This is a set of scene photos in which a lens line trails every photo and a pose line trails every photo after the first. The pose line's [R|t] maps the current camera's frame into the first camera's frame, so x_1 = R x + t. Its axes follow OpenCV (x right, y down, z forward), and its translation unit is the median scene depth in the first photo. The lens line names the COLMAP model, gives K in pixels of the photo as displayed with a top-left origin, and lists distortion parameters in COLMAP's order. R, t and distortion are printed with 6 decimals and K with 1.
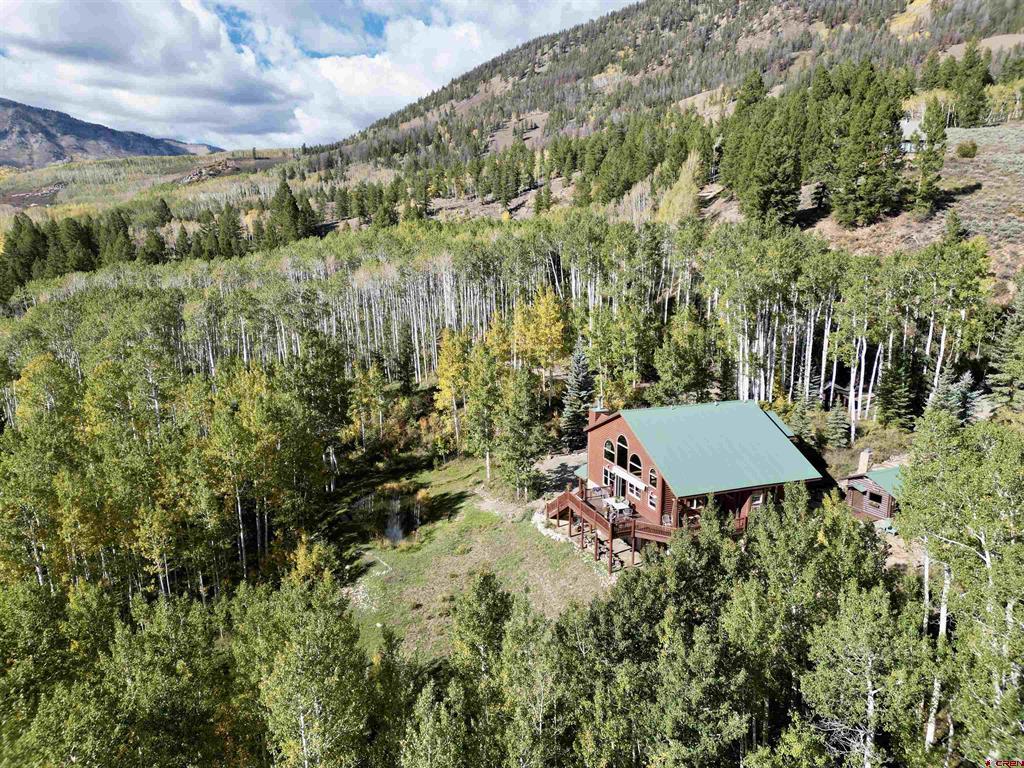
lens RADIAL K [[712.1, 0, 510.0], [0, 712.1, 387.6], [0, 0, 1]] dist [0.058192, -0.047754]
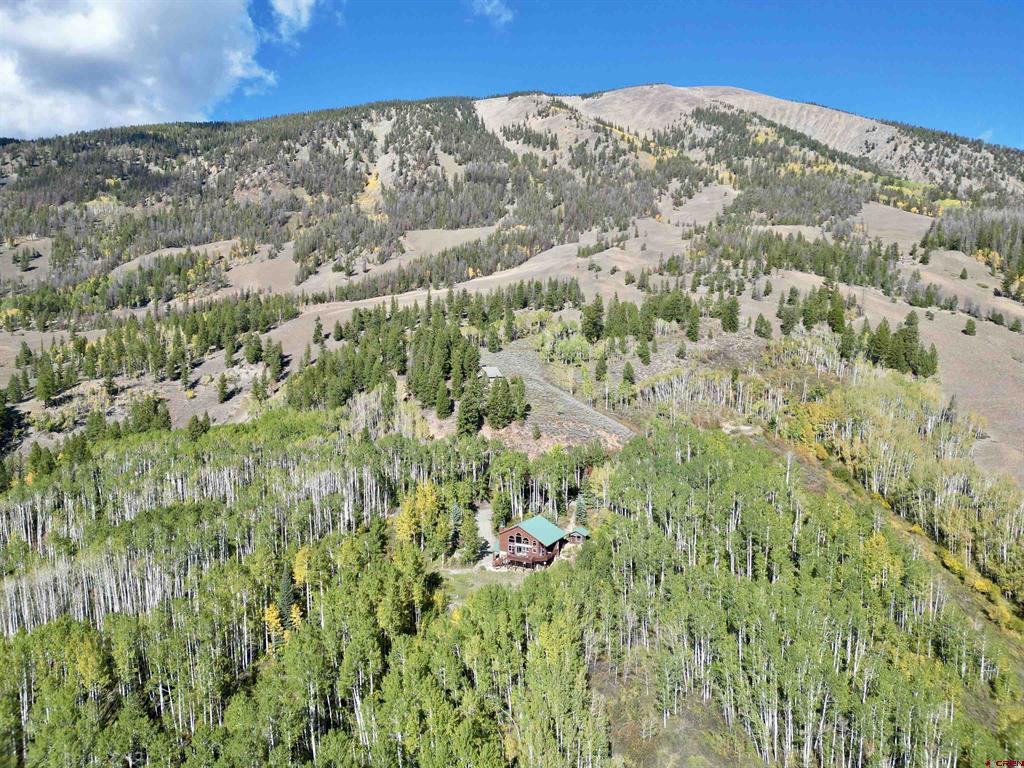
lens RADIAL K [[712.1, 0, 510.0], [0, 712.1, 387.6], [0, 0, 1]] dist [0.058192, -0.047754]
pose [[0.756819, -0.045289, 0.652054, -0.112934], [0.135580, 0.986776, -0.088827, -0.017366], [-0.639409, 0.155631, 0.752951, -0.087101]]
